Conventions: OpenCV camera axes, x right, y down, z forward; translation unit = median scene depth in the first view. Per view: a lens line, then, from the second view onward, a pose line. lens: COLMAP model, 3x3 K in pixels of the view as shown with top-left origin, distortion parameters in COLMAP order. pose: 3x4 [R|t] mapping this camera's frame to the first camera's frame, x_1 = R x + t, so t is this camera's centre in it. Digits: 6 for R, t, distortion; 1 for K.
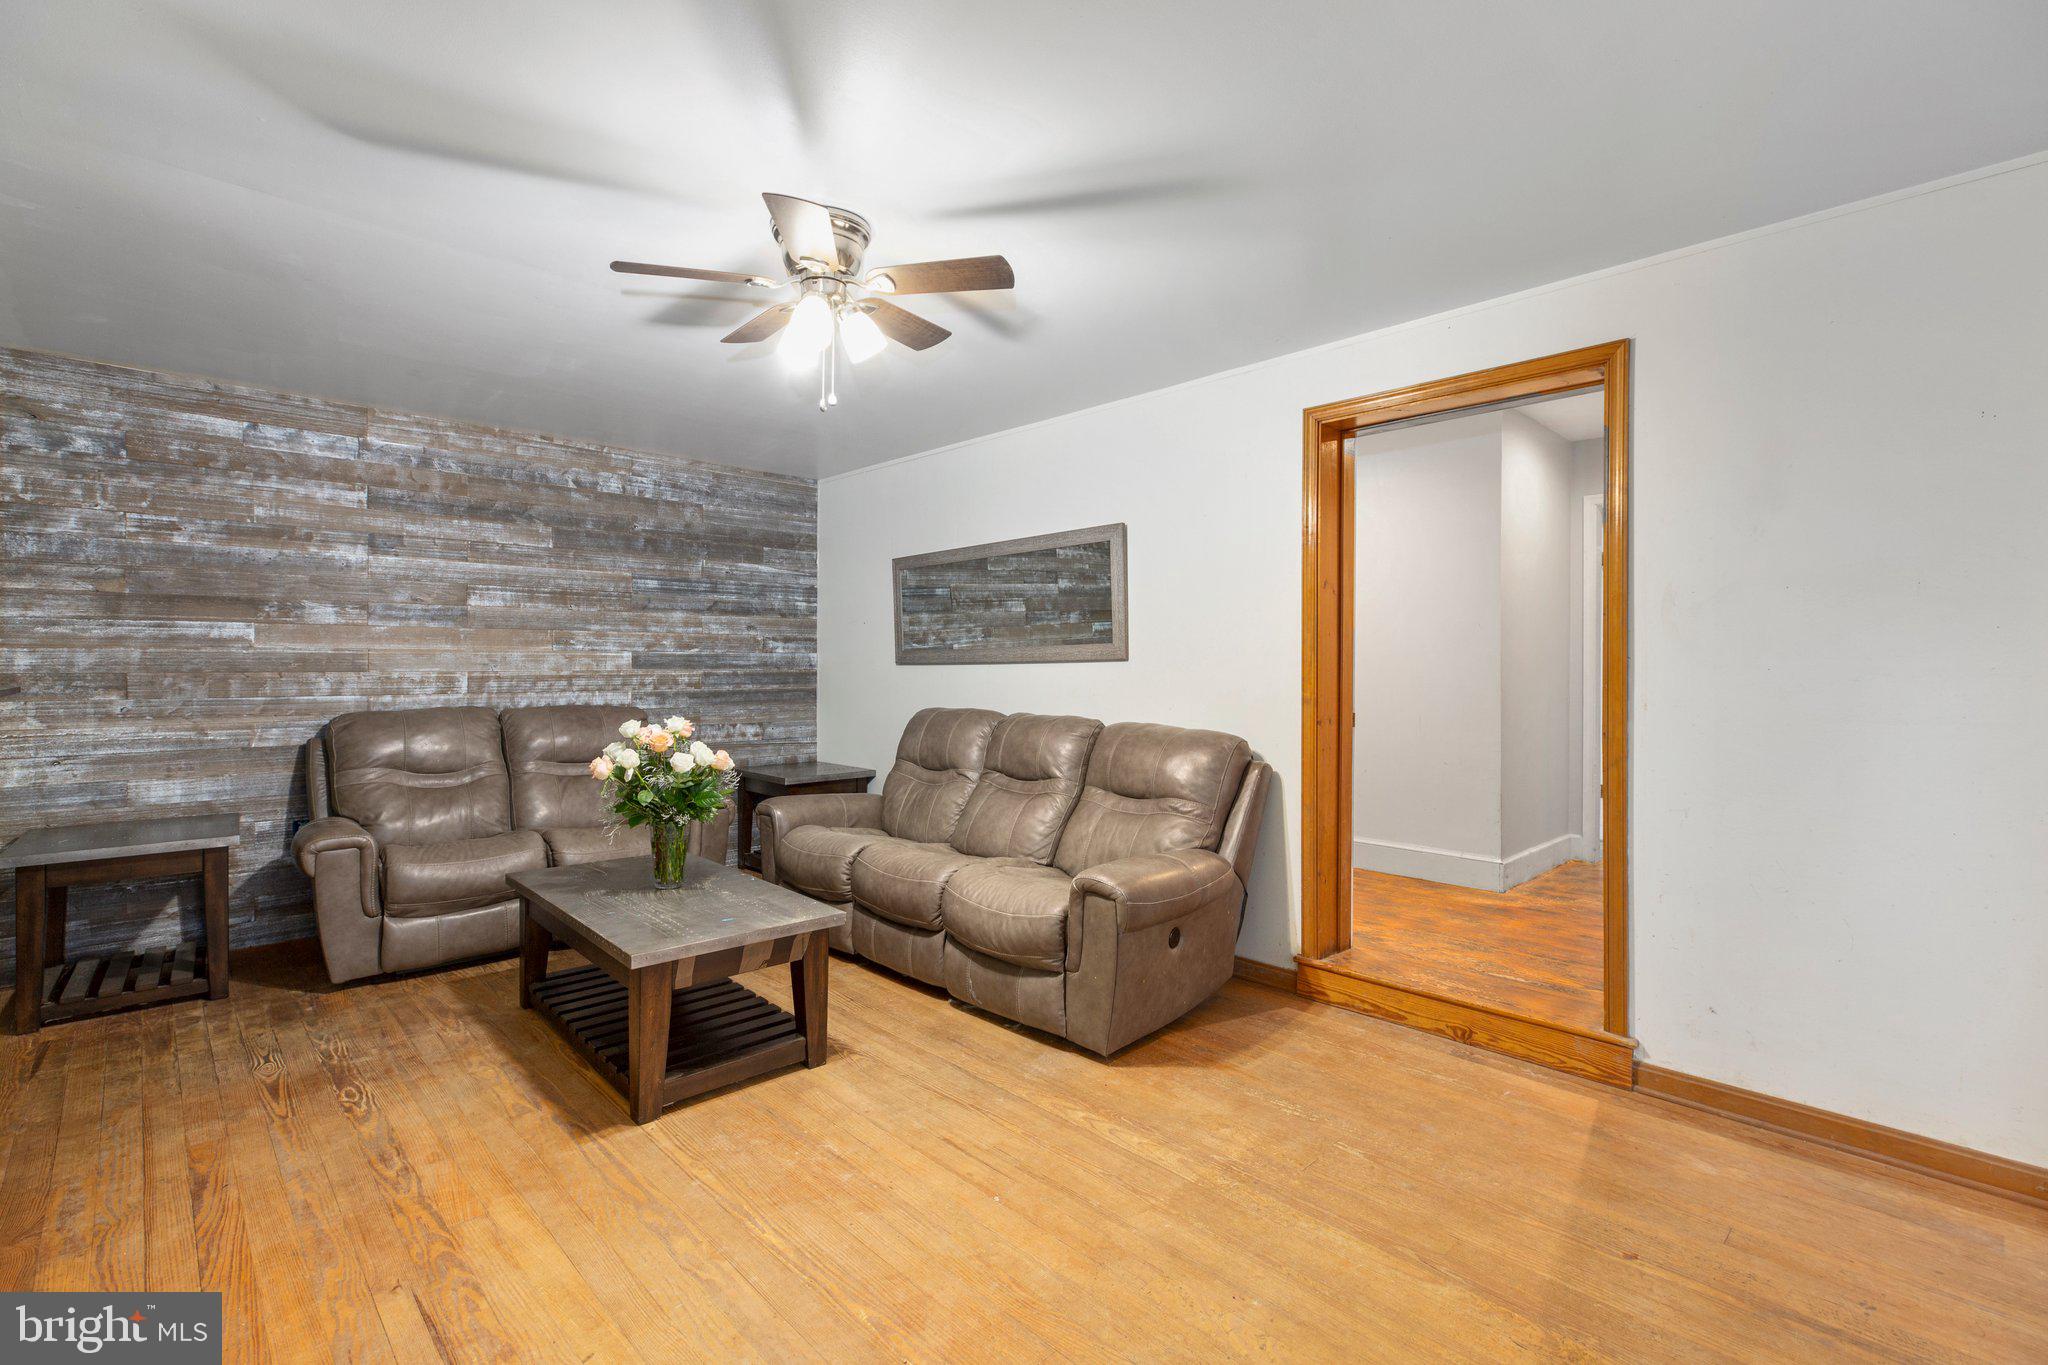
lens RADIAL K [[913.3, 0, 1024.1], [0, 913.3, 676.2], [0, 0, 1]] dist [-0.003077, 0.000519]
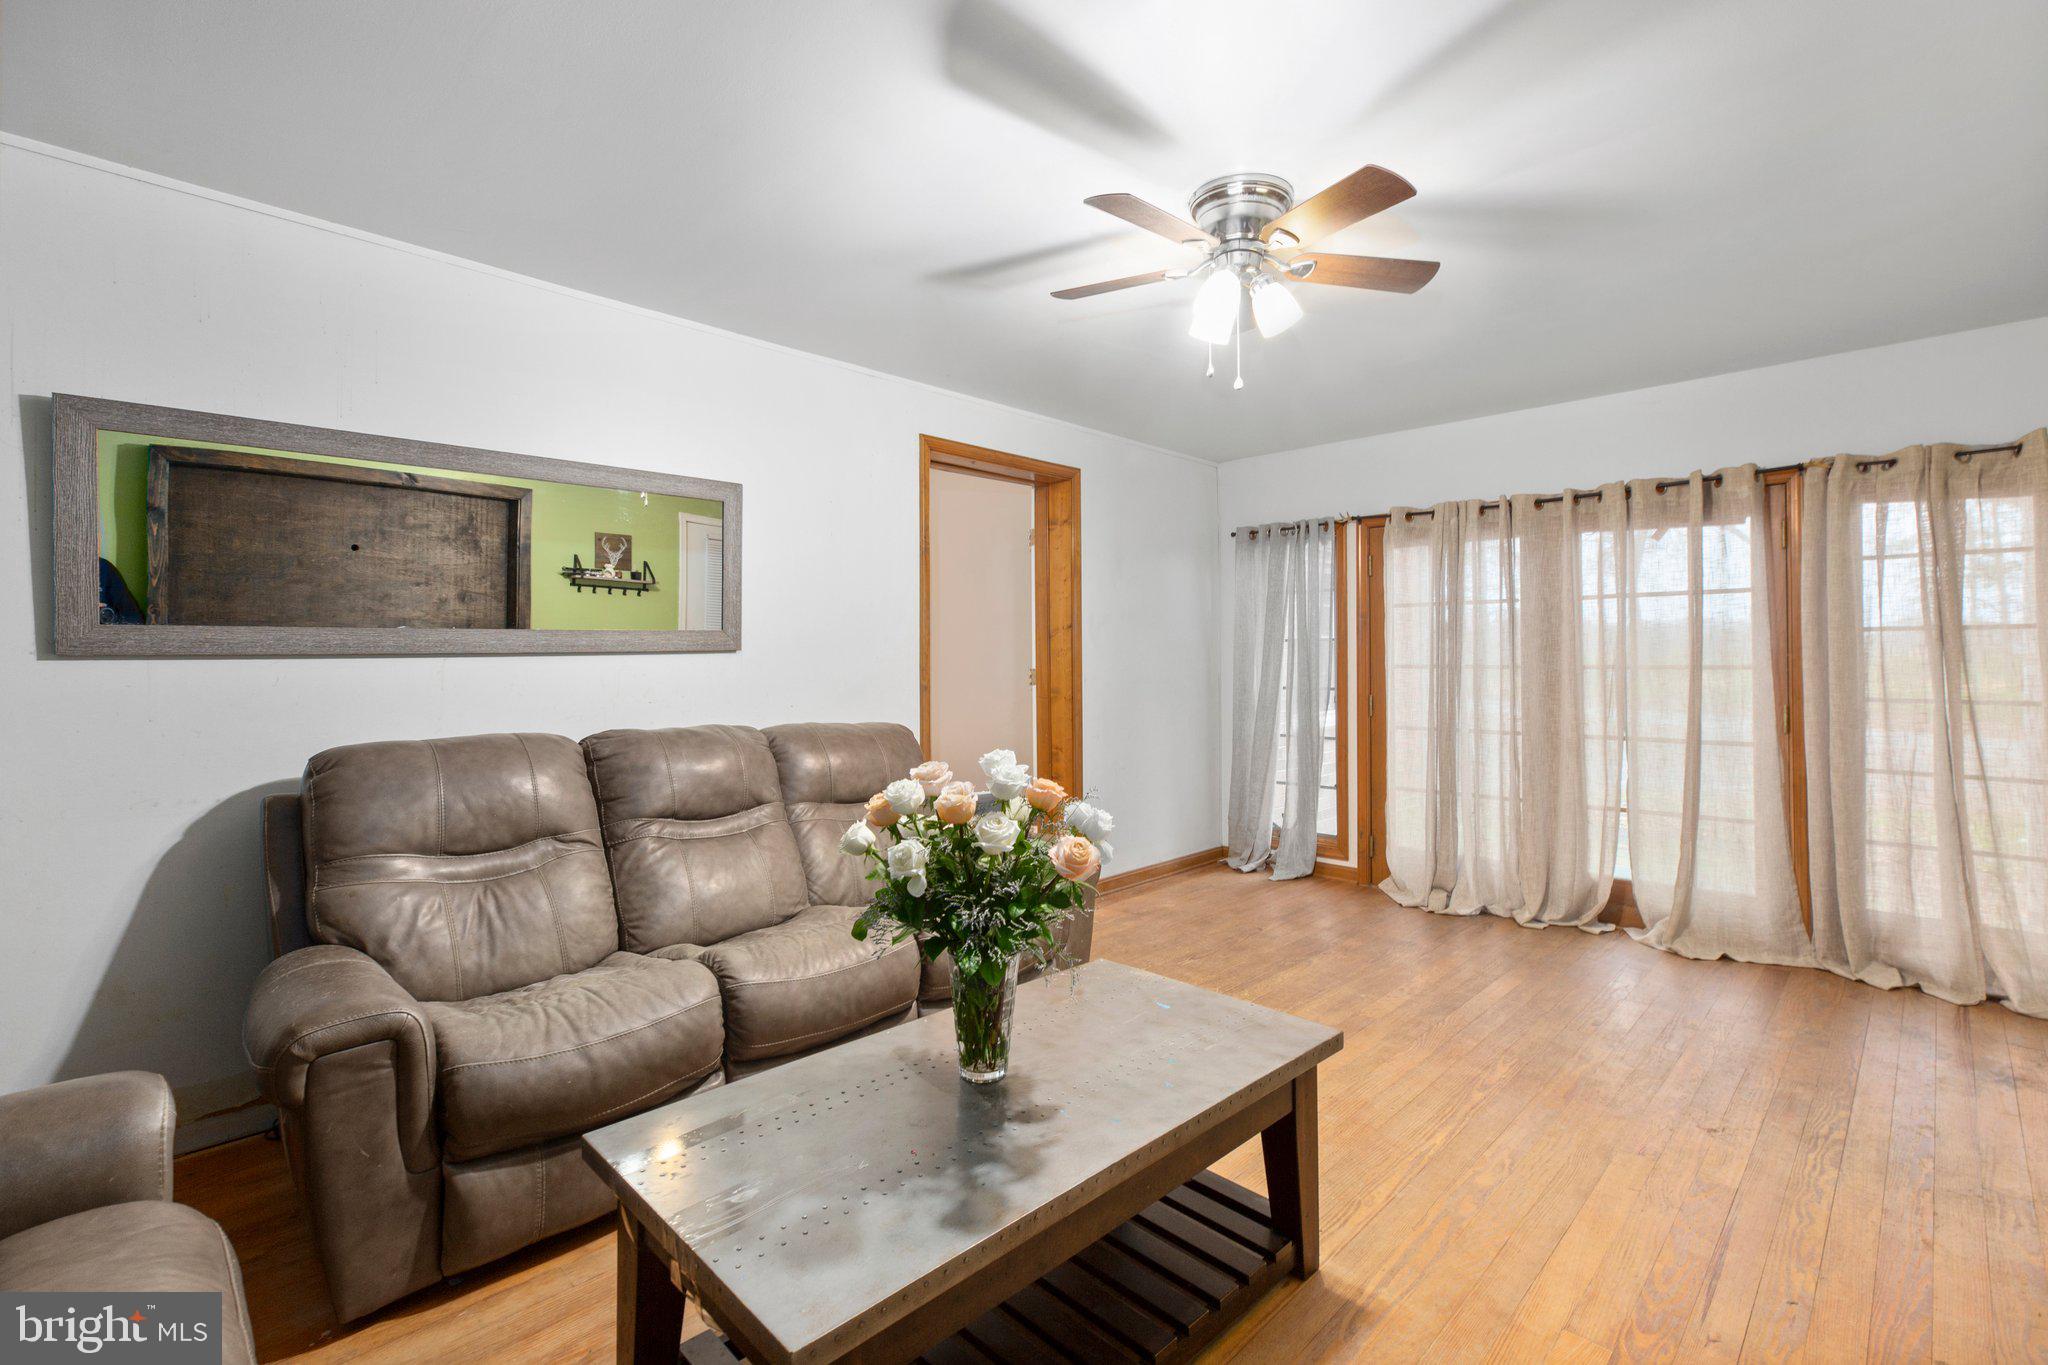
lens RADIAL K [[913.3, 0, 1024.0], [0, 913.3, 662.5], [0, 0, 1]] dist [-0.003077, 0.000519]
pose [[-0.022386, -0.004011, 0.999741, -1.227402], [0.016583, 0.999853, 0.004383, -0.013788], [-0.999612, 0.016677, -0.022316, 1.318674]]
